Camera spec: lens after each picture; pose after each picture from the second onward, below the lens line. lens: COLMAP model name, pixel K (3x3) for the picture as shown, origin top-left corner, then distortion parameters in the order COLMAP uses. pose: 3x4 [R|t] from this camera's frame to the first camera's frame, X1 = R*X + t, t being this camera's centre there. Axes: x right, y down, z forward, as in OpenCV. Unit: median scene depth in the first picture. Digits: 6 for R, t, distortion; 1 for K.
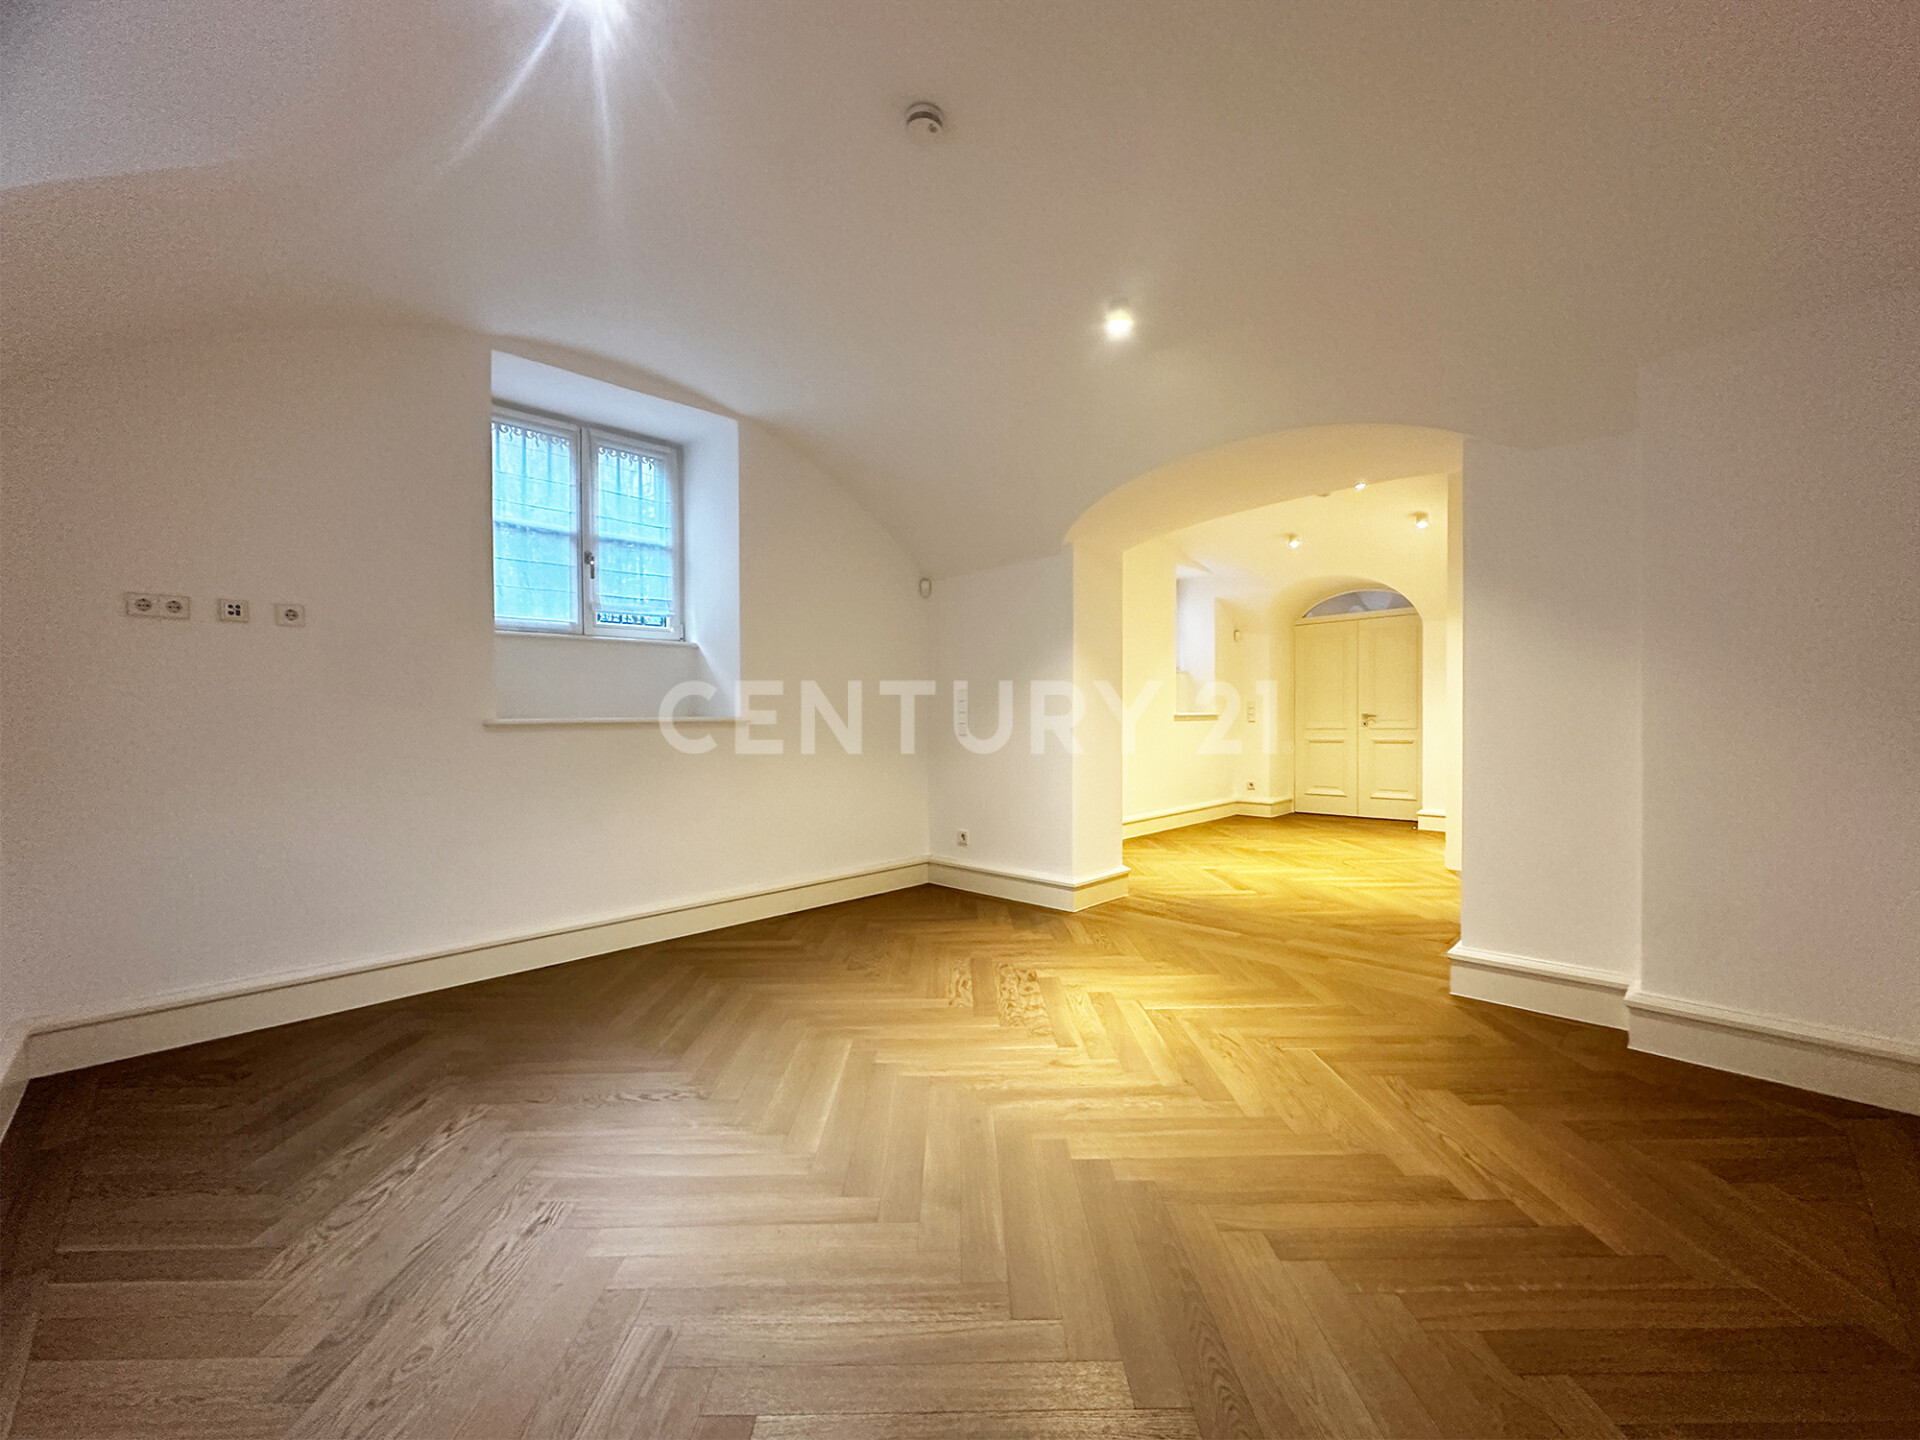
lens RADIAL K [[771.3, 0, 962.4], [0, 771.3, 721.1], [0, 0, 1]] dist [-0.001451, -0.000272]
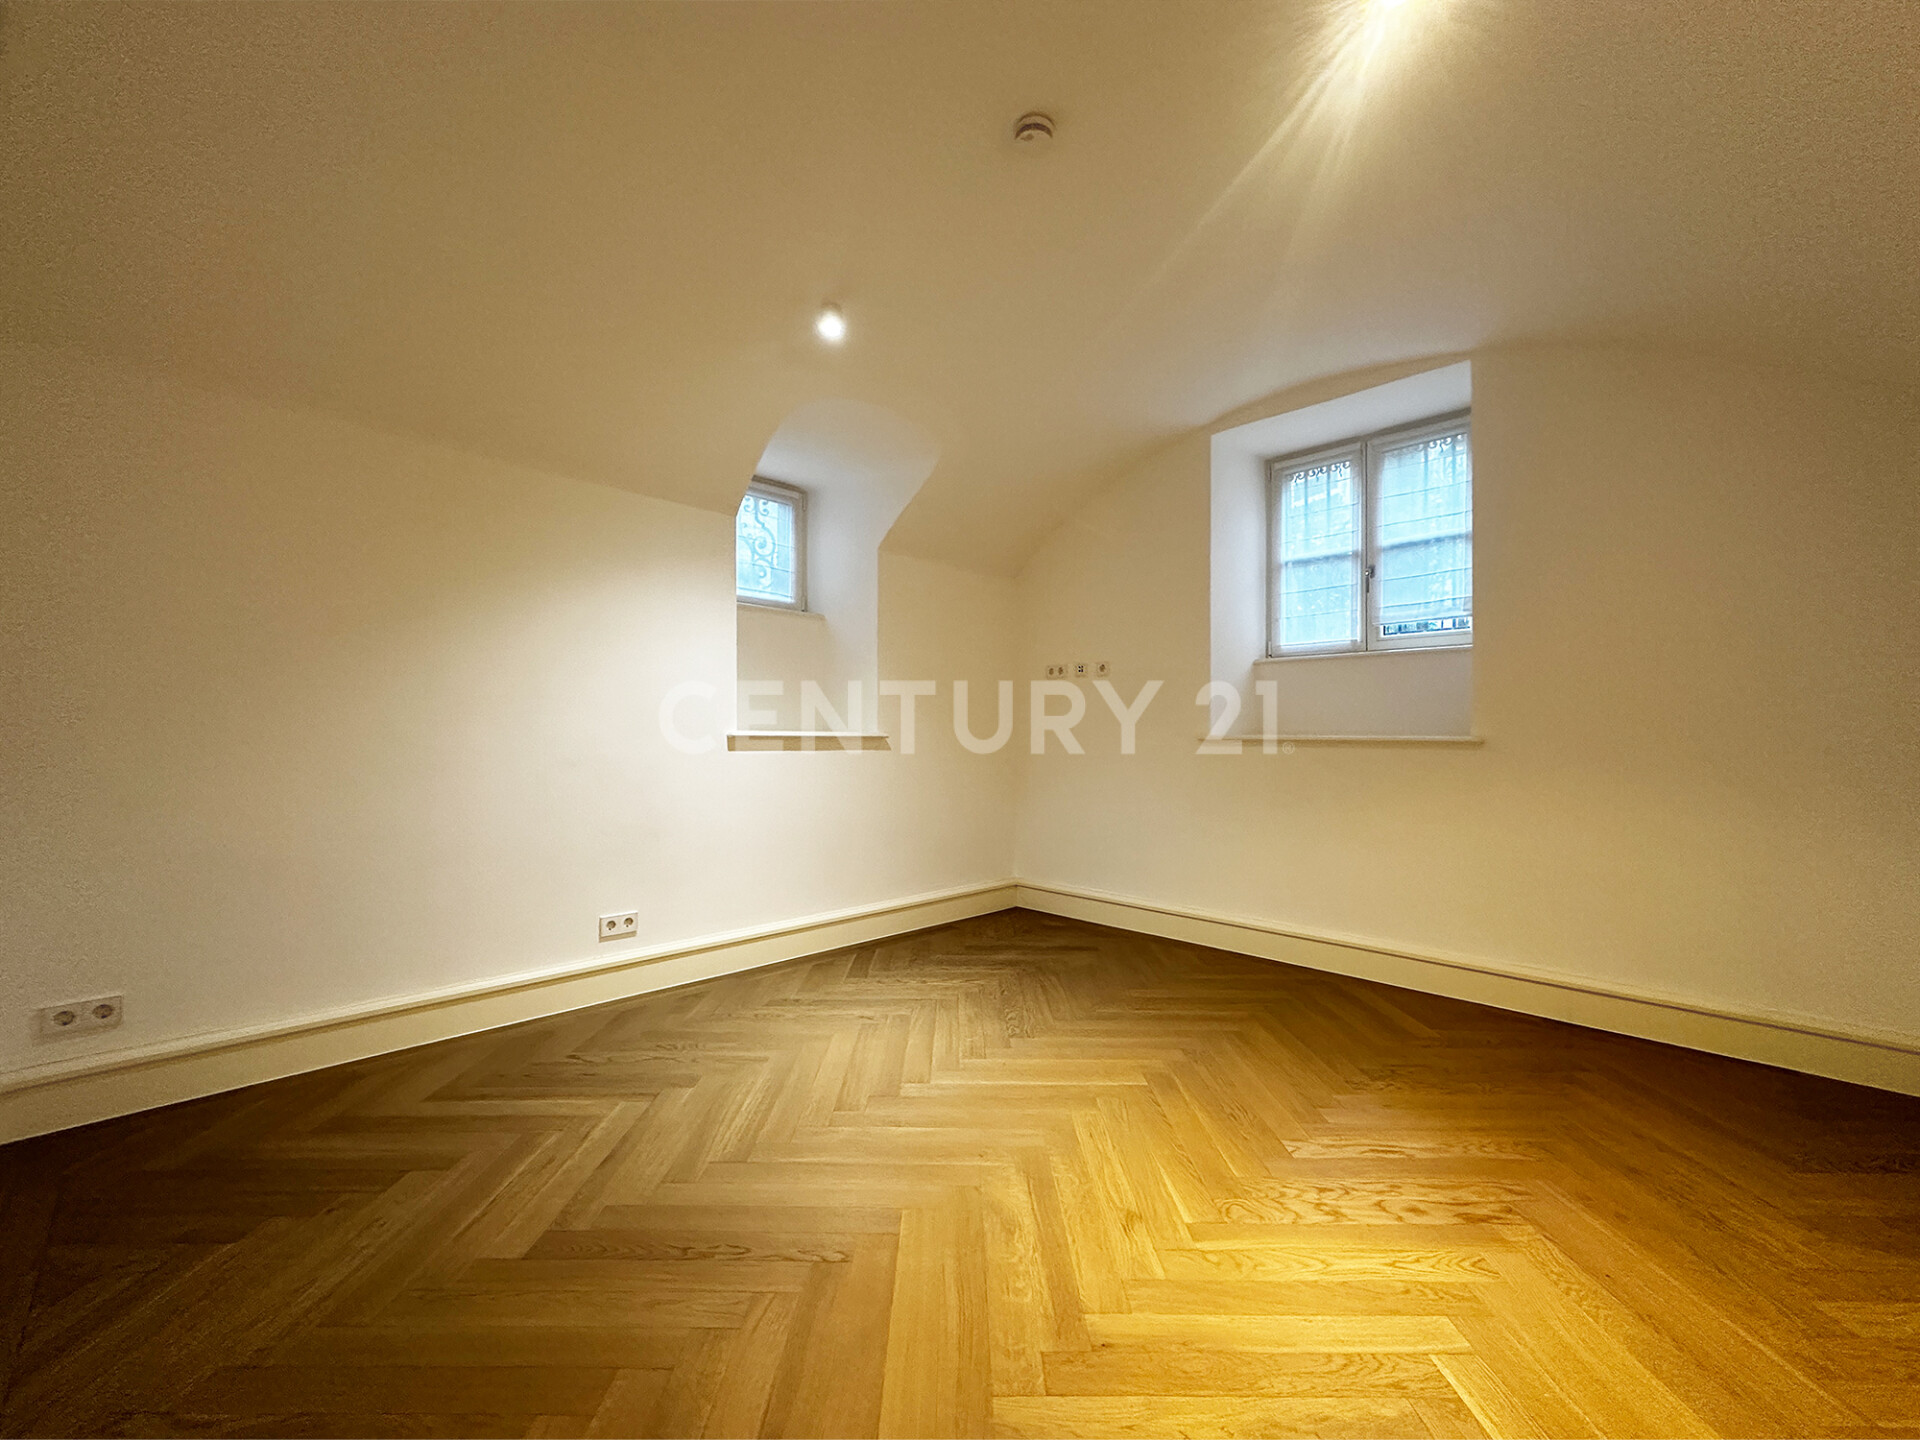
lens RADIAL K [[771.3, 0, 962.4], [0, 771.3, 721.1], [0, 0, 1]] dist [-0.001451, -0.000272]
pose [[-0.002587, -0.005444, -0.999982, 0.602800], [-0.010601, 0.999929, -0.005417, -0.013740], [0.999940, 0.010586, -0.002645, 0.591205]]
